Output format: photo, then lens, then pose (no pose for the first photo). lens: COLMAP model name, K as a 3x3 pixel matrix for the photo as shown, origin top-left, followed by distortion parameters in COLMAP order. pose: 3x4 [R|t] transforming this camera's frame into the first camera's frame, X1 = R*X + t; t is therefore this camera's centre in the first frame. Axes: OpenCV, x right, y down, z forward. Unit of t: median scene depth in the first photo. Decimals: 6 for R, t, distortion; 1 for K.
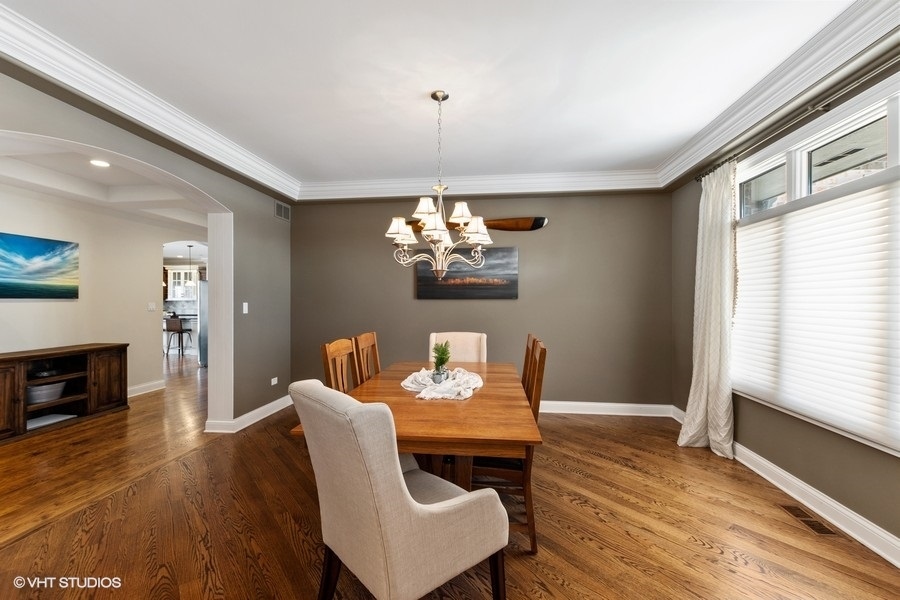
lens RADIAL K [[391.1, 0, 450.0], [0, 391.1, 300.0], [0, 0, 1]] dist [0.009478, -0.000195]
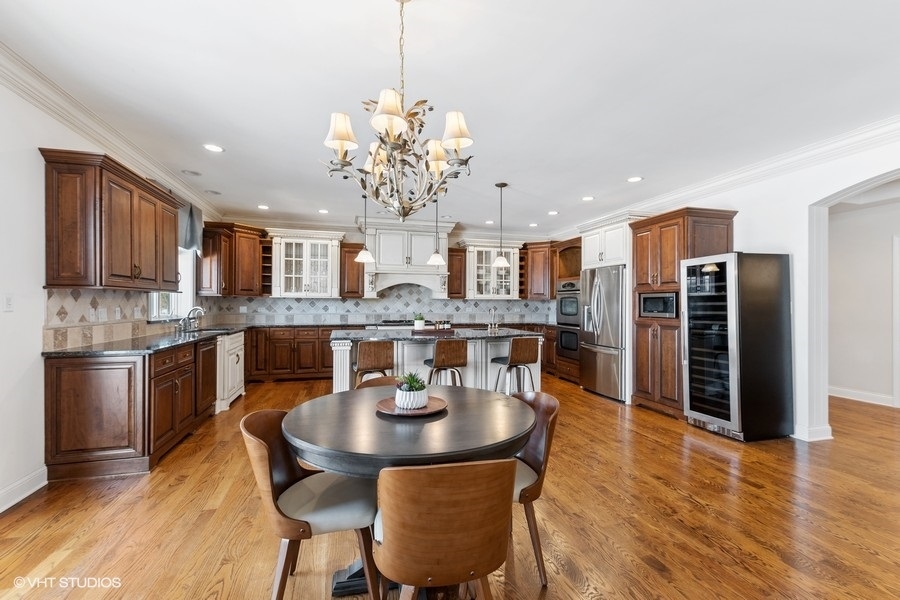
lens RADIAL K [[391.1, 0, 450.0], [0, 391.1, 300.0], [0, 0, 1]] dist [0.009478, -0.000195]
pose [[0.924002, 0.007450, 0.382314, -0.702047], [-0.004821, 0.999958, -0.007835, 0.007439], [-0.382356, 0.005396, 0.923999, 0.447263]]
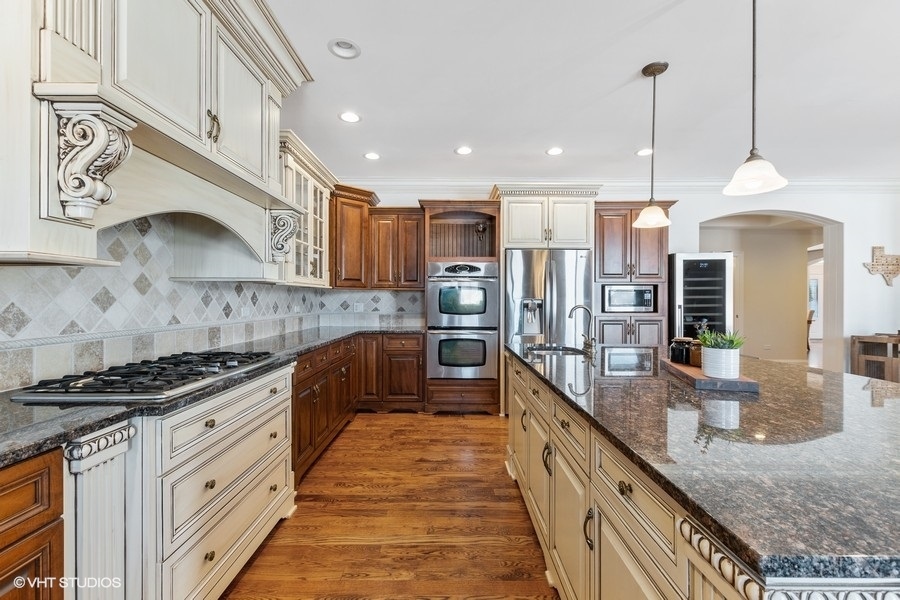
lens RADIAL K [[391.1, 0, 450.0], [0, 391.1, 300.0], [0, 0, 1]] dist [0.009478, -0.000195]
pose [[-0.121849, -0.003177, 0.992544, -0.697475], [-0.003136, 0.999991, 0.002816, 0.009365], [-0.992544, -0.002770, -0.121858, 0.903077]]
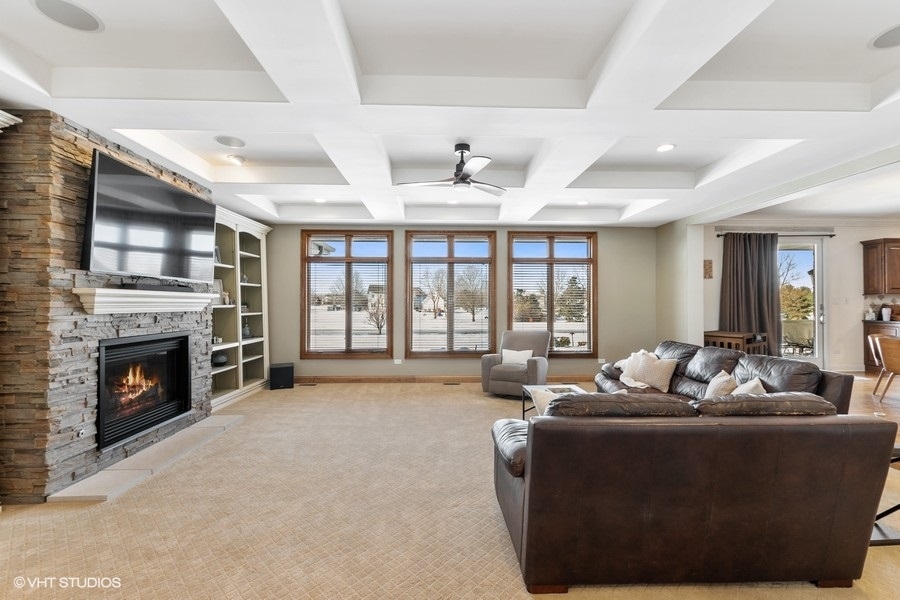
lens RADIAL K [[393.1, 0, 447.8], [0, 393.1, 302.1], [0, 0, 1]] dist [0.008647, -0.000778]
pose [[0.158225, -0.001805, -0.987401, -0.369607], [-0.001656, 0.999996, -0.002093, 0.012044], [0.987402, 0.001966, 0.158222, 0.070824]]
